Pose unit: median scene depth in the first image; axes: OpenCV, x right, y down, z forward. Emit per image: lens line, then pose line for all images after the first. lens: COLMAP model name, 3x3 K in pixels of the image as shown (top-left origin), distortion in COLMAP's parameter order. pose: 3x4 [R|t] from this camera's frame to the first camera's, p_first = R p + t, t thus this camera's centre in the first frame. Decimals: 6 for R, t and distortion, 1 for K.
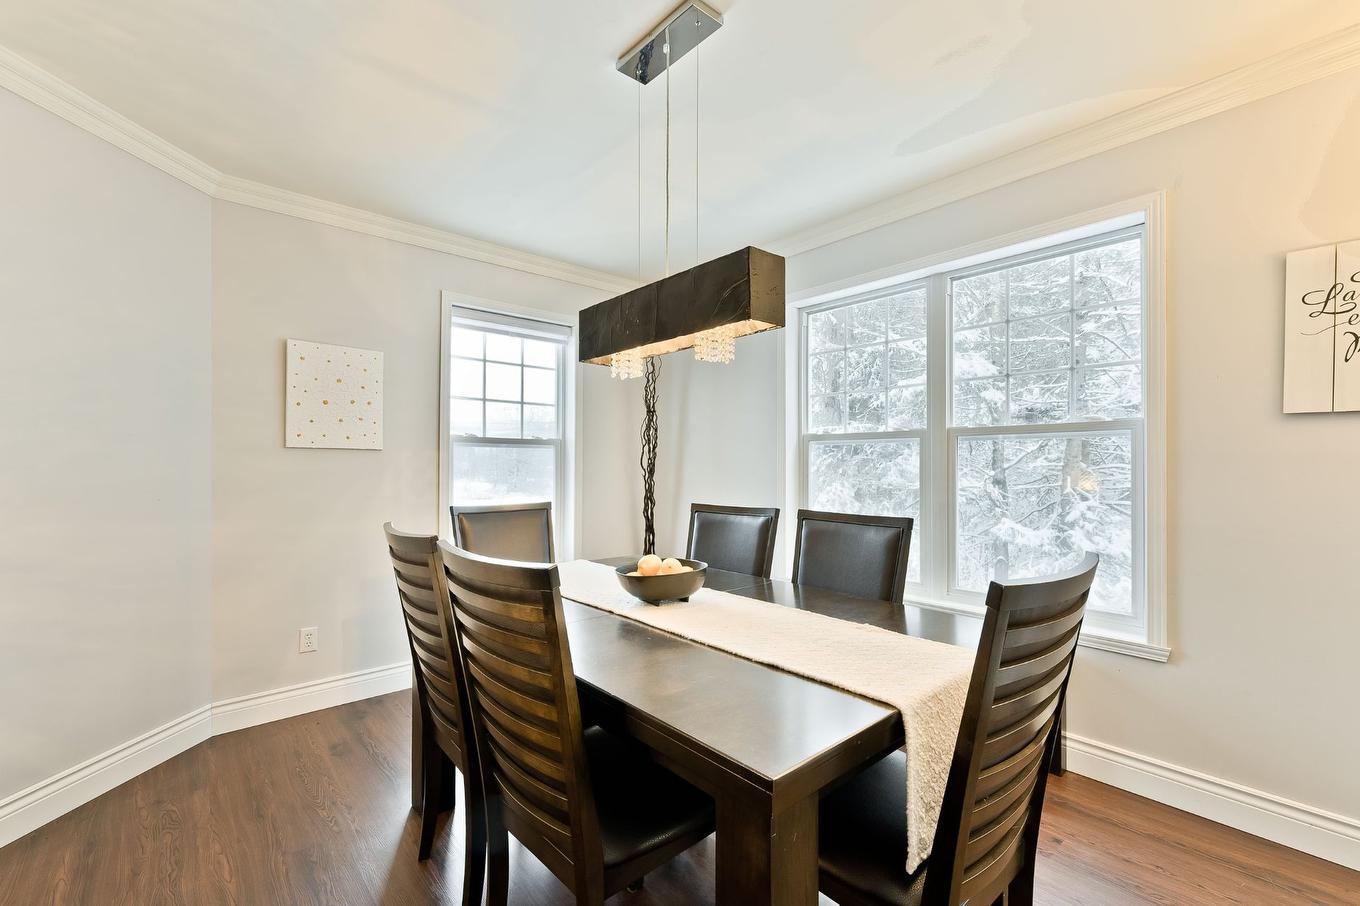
lens RADIAL K [[584.0, 0, 686.4], [0, 584.0, 459.4], [0, 0, 1]] dist [0.001479, 0.000231]
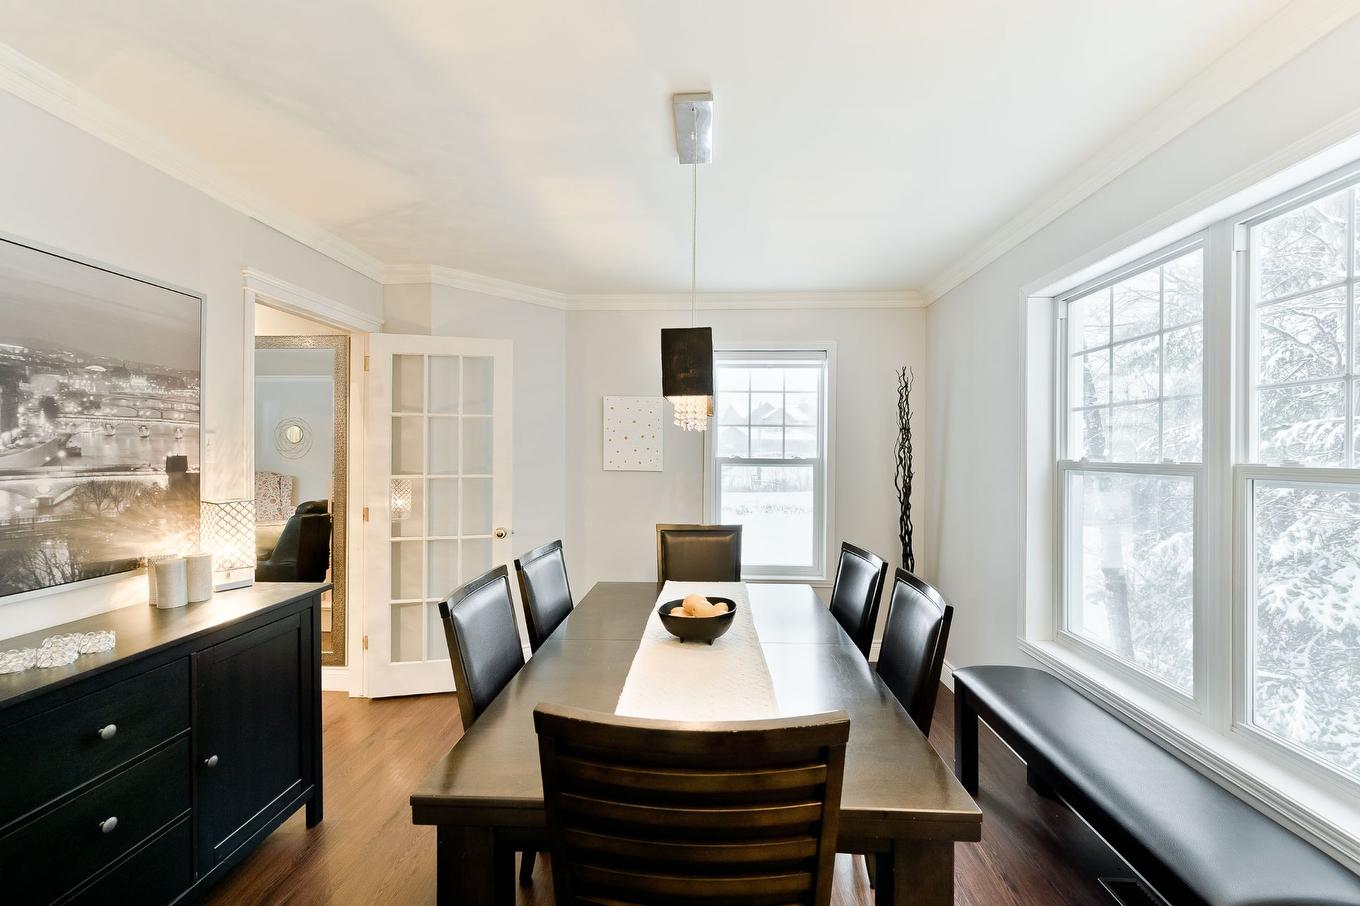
lens RADIAL K [[559.8, 0, 686.6], [0, 559.8, 449.2], [0, 0, 1]] dist [0.011671, 0.000064]
pose [[0.712514, -0.004636, -0.701642, 0.370066], [0.007904, 0.999968, 0.001420, -0.061972], [0.701613, -0.006558, 0.712528, 0.126712]]
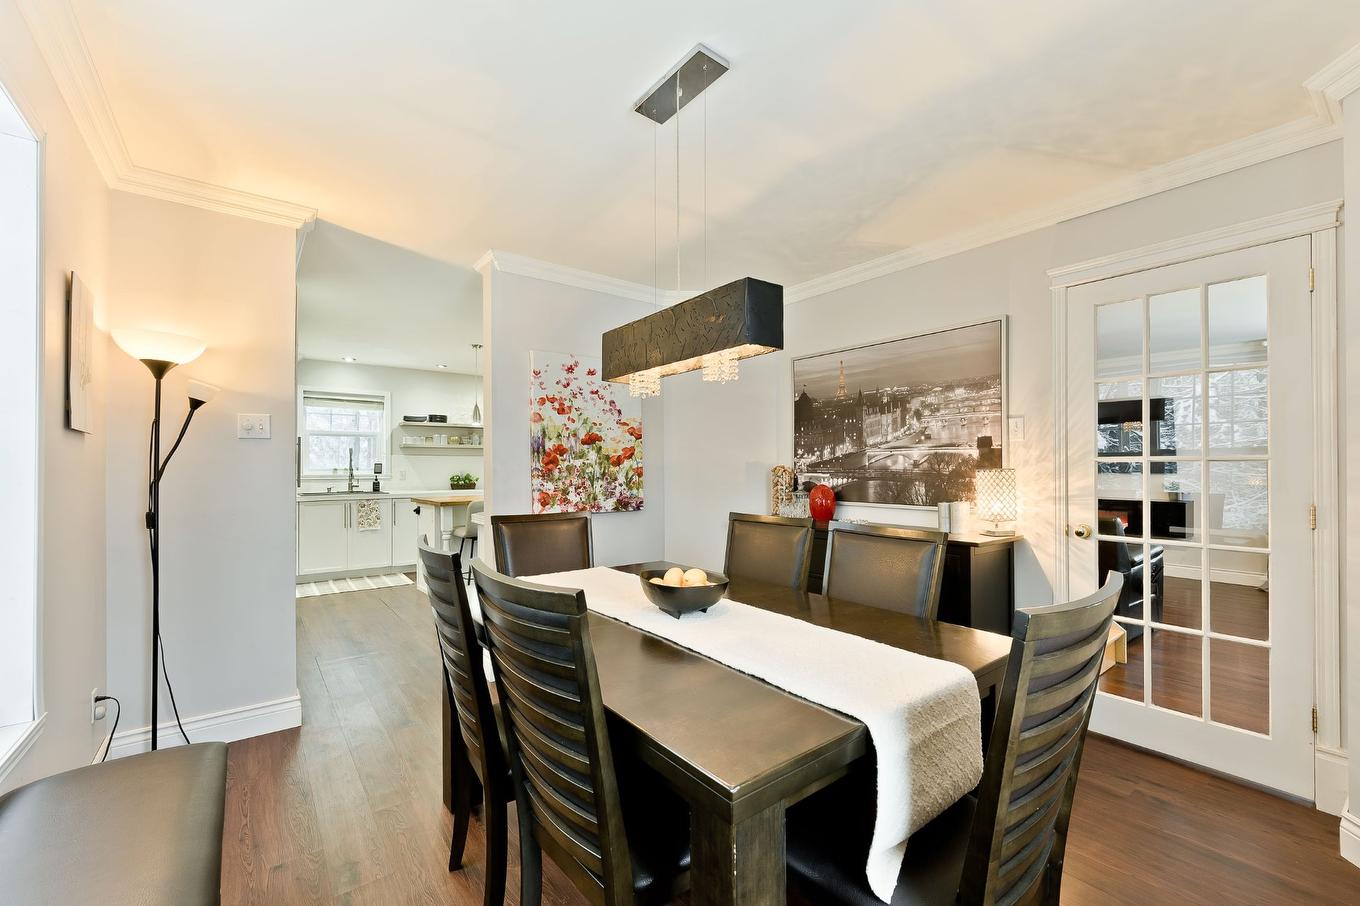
lens RADIAL K [[559.8, 0, 707.6], [0, 559.8, 471.8], [0, 0, 1]] dist [0.011671, 0.000064]
pose [[-0.998649, -0.001728, 0.051926, -0.066968], [-0.001901, 0.999993, -0.003289, 0.001173], [-0.051920, -0.003383, -0.998646, 1.081165]]
